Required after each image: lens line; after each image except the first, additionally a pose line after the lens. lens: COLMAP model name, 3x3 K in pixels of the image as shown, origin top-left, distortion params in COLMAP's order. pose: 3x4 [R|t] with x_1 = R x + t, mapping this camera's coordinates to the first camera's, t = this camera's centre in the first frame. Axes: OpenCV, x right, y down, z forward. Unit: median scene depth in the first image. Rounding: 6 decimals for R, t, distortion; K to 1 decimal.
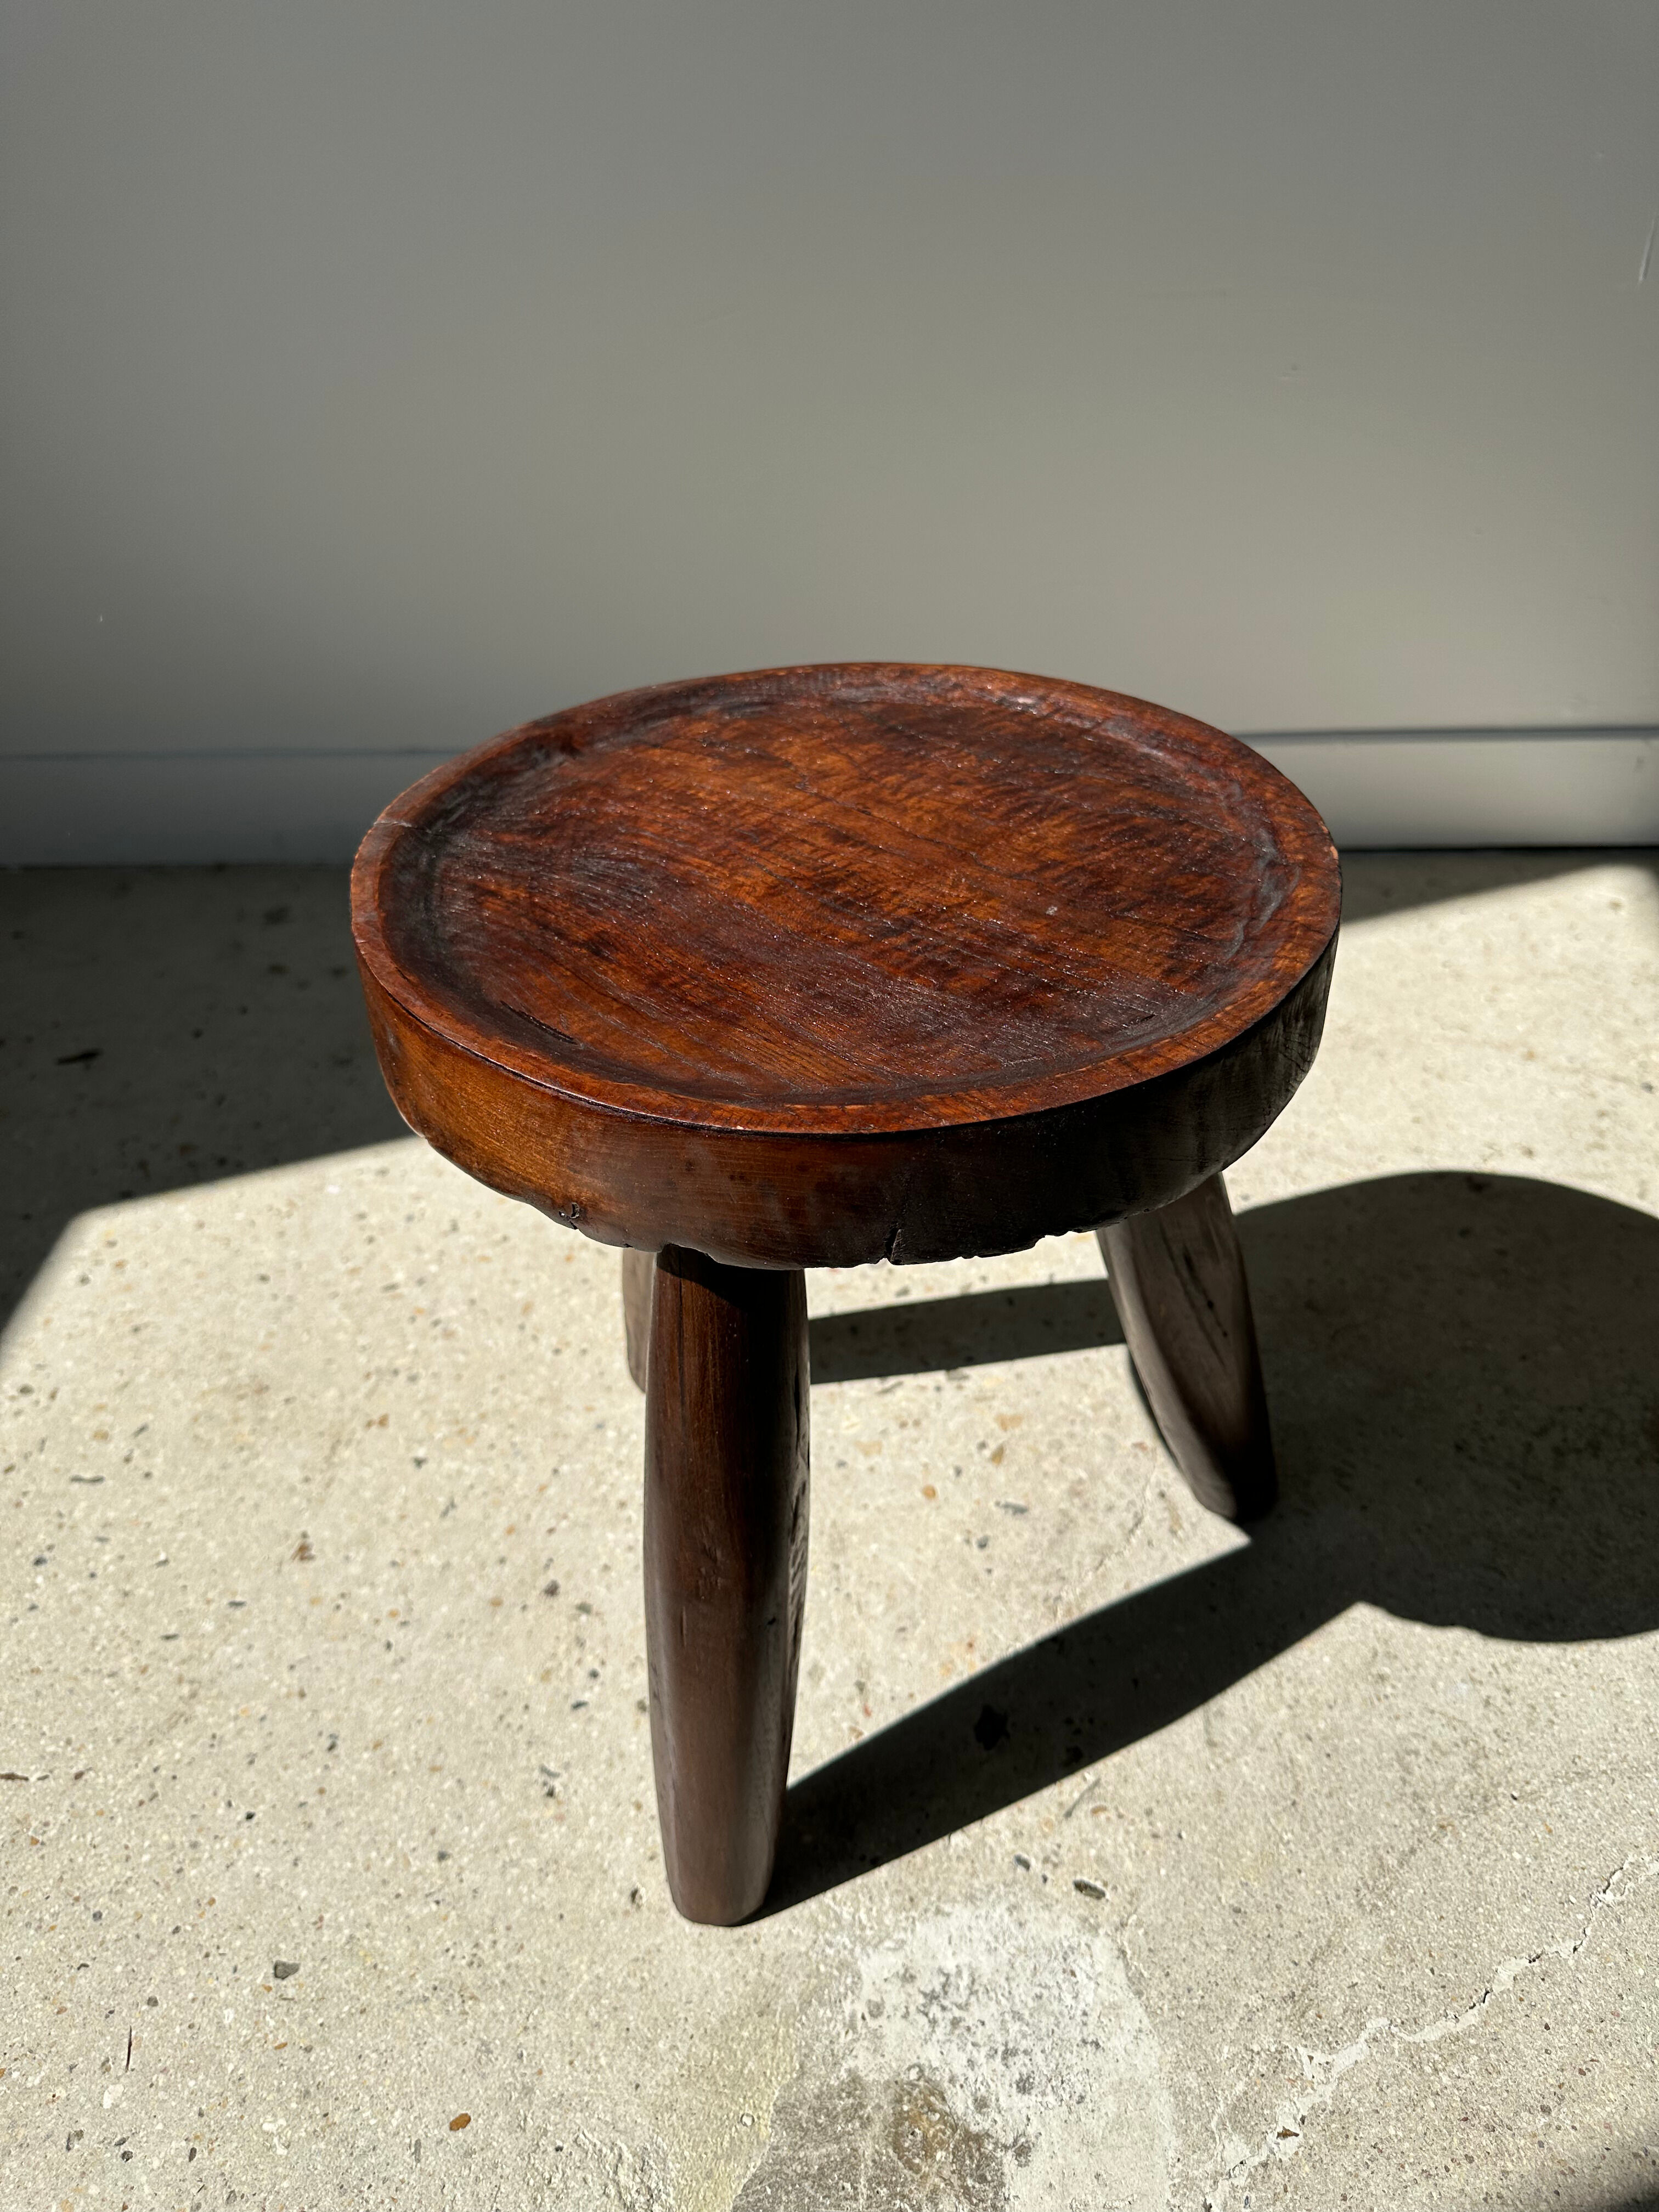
lens RADIAL K [[1605.3, 0, 831.6], [0, 1605.3, 1102.8], [0, 0, 1]] dist [-0.016364, -0.000901]
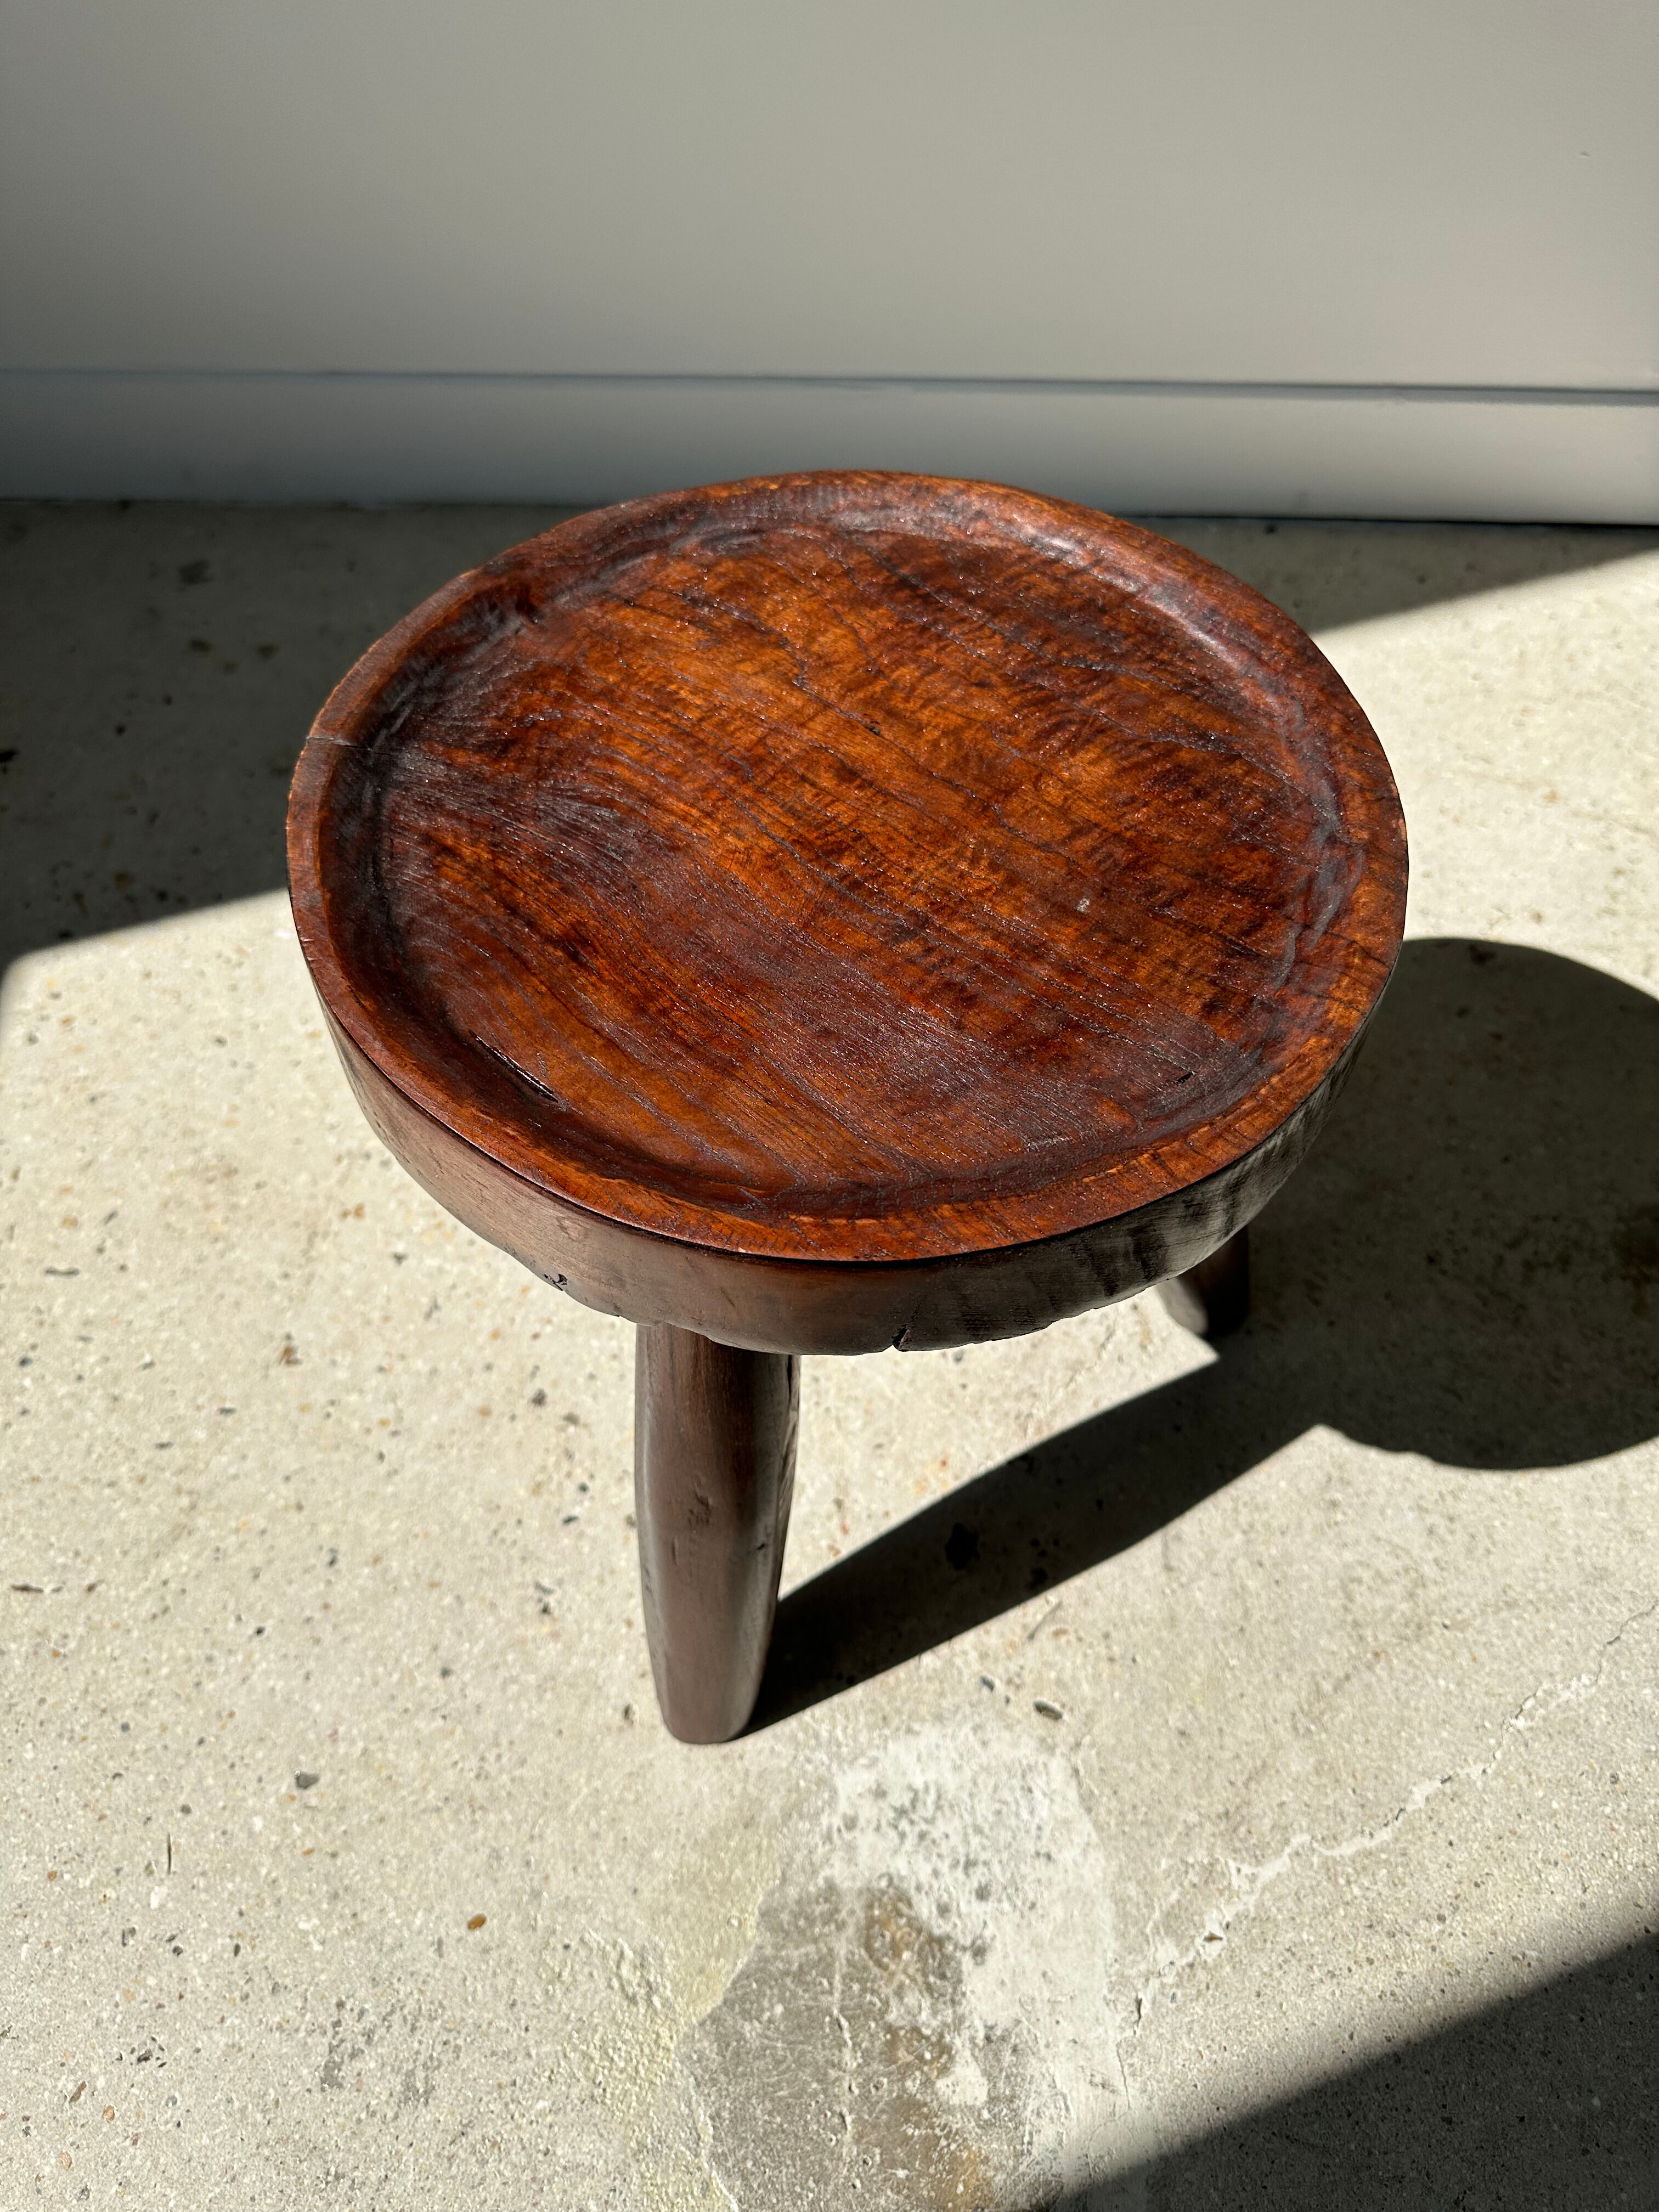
lens RADIAL K [[1605.3, 0, 835.9], [0, 1605.3, 1117.7], [0, 0, 1]] dist [-0.016364, -0.000901]
pose [[0.999476, 0.012739, 0.029742, -0.019688], [-0.021260, 0.951501, 0.306910, -0.215355], [-0.024390, -0.307382, 0.951274, 0.091287]]
